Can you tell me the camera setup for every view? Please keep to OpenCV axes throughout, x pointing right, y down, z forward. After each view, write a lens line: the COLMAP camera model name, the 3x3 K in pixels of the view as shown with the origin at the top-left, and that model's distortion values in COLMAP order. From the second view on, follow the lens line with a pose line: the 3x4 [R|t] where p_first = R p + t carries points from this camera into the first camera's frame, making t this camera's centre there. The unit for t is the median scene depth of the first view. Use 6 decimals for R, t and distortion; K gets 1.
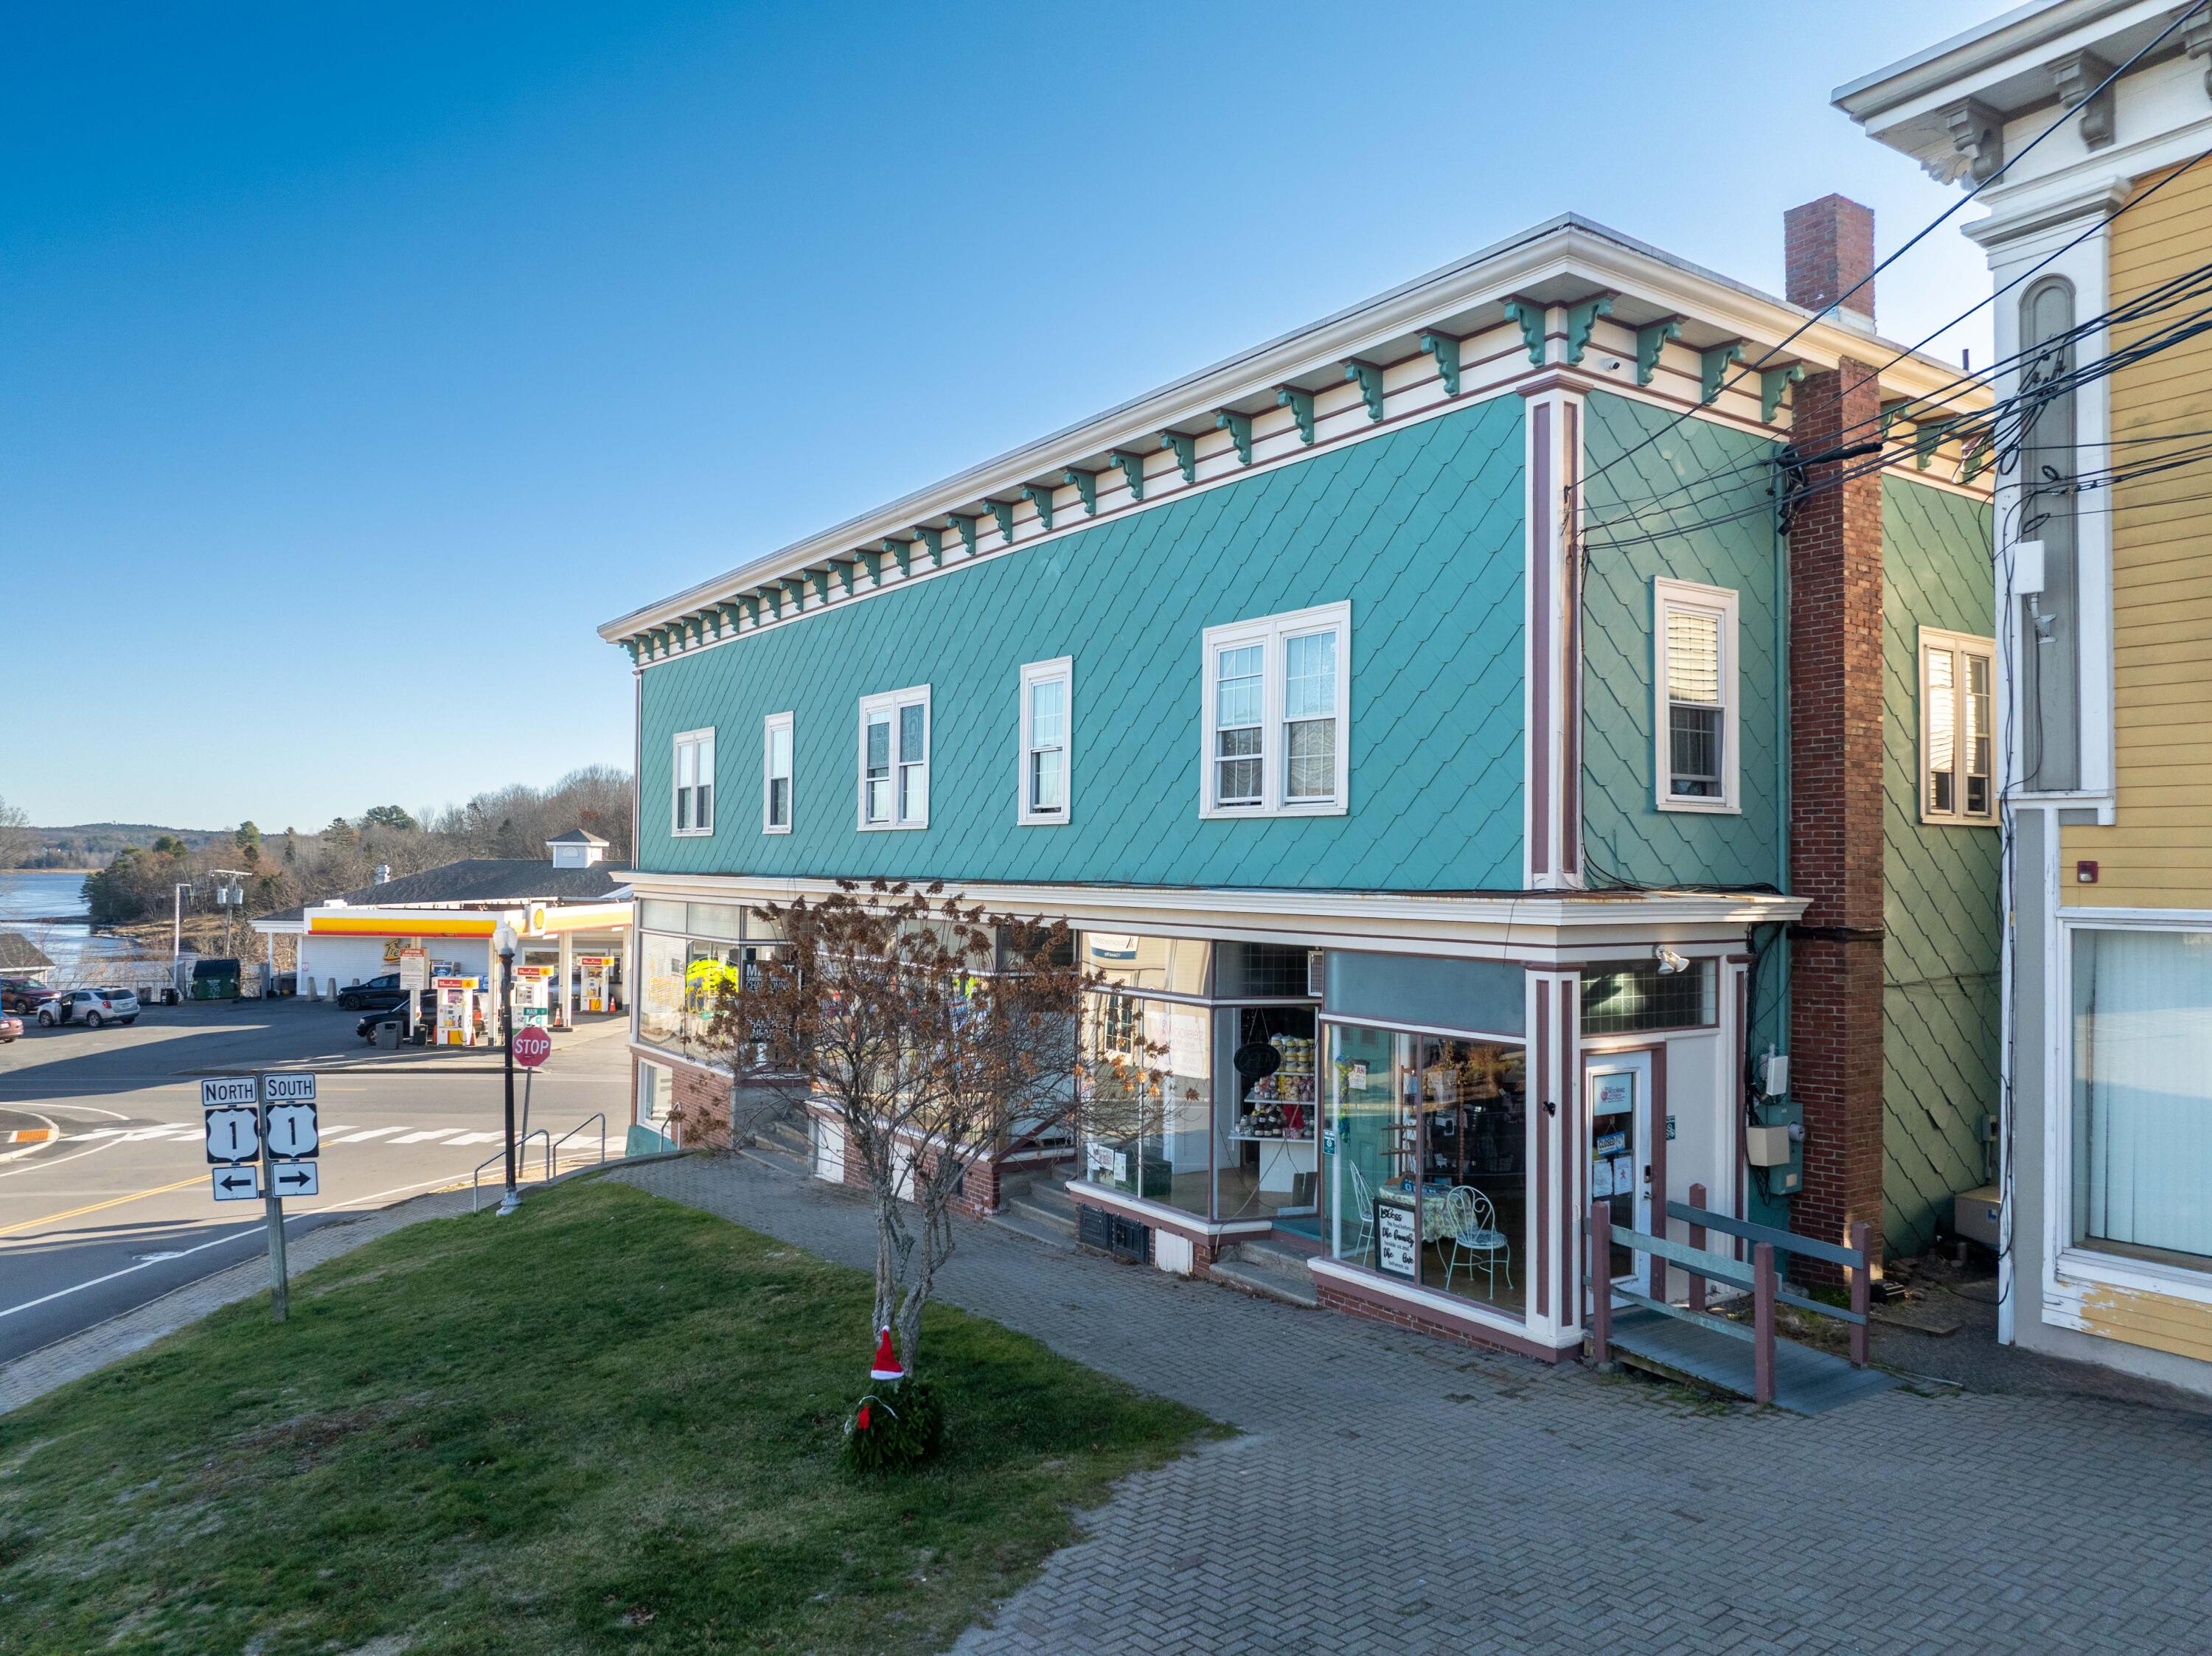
lens RADIAL K [[1554.2, 0, 1106.0], [0, 1554.2, 828.0], [0, 0, 1]] dist [-0.037457, -0.001948]
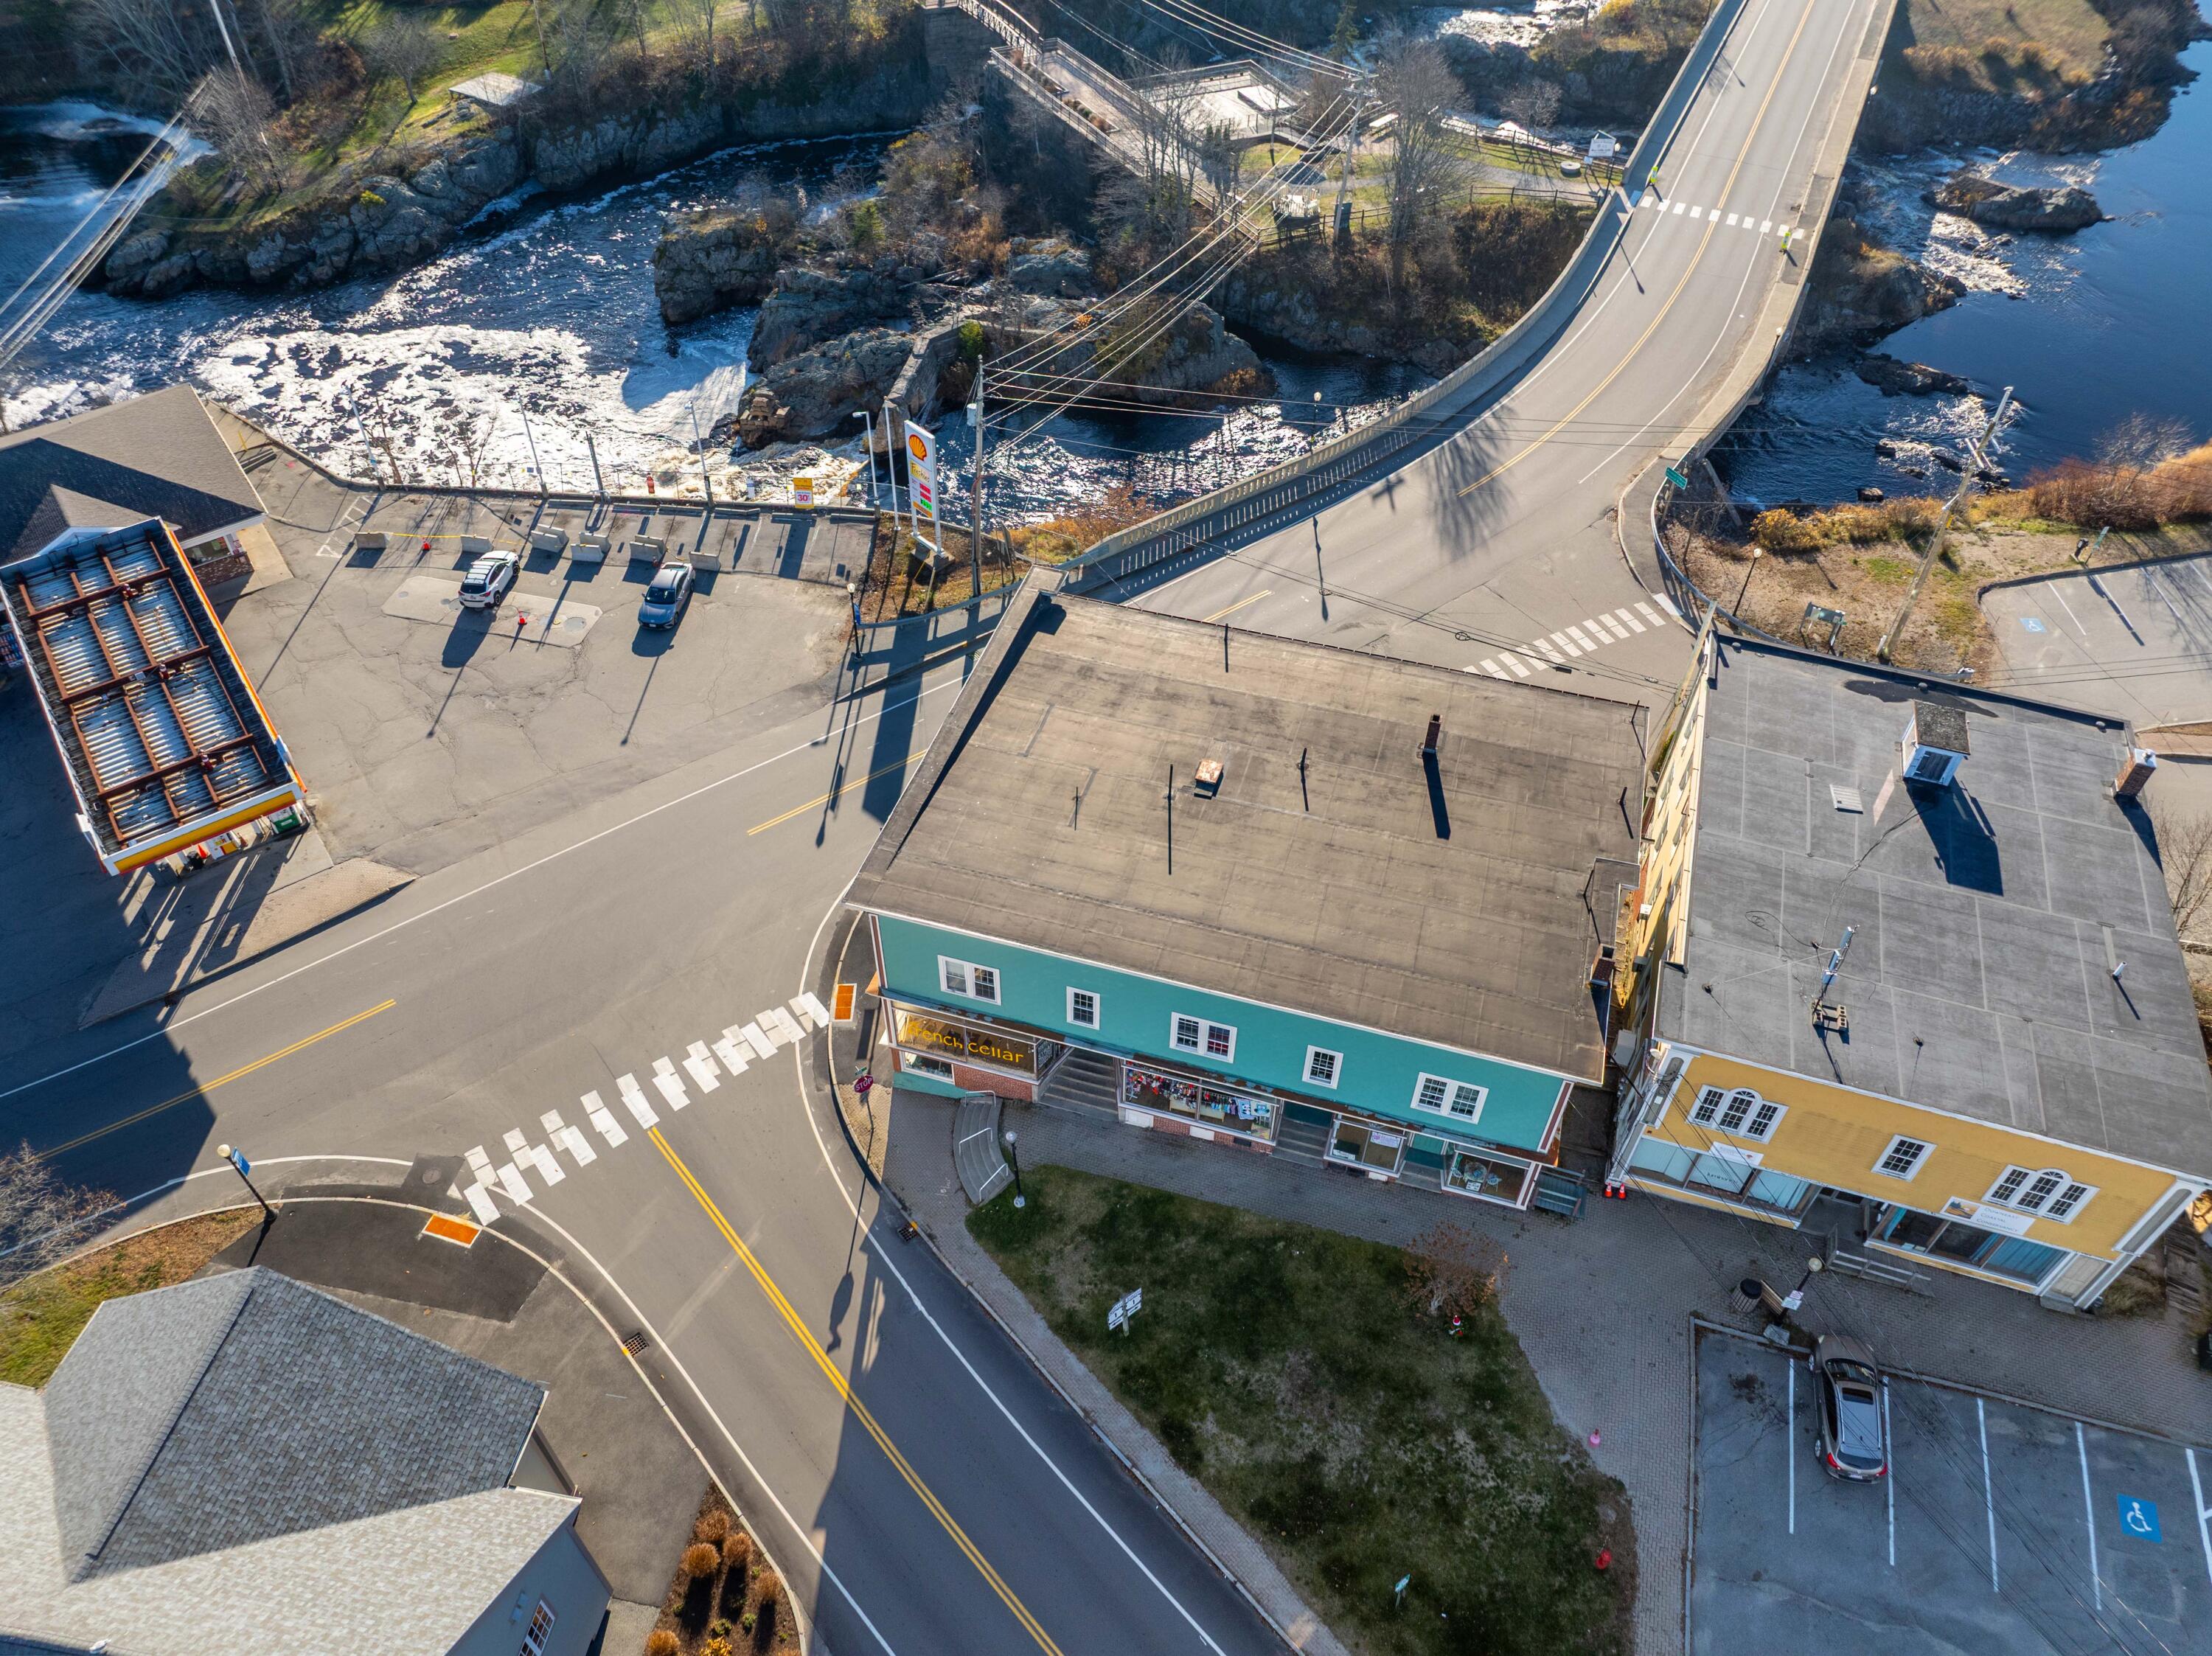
lens RADIAL K [[1560.8, 0, 1106.0], [0, 1560.8, 828.0], [0, 0, 1]] dist [-0.035802, -0.002597]
pose [[0.773806, -0.454180, 0.441527, -1.792272], [-0.023447, 0.676033, 0.736498, -3.109611], [-0.632989, -0.580259, 0.512469, 0.097385]]
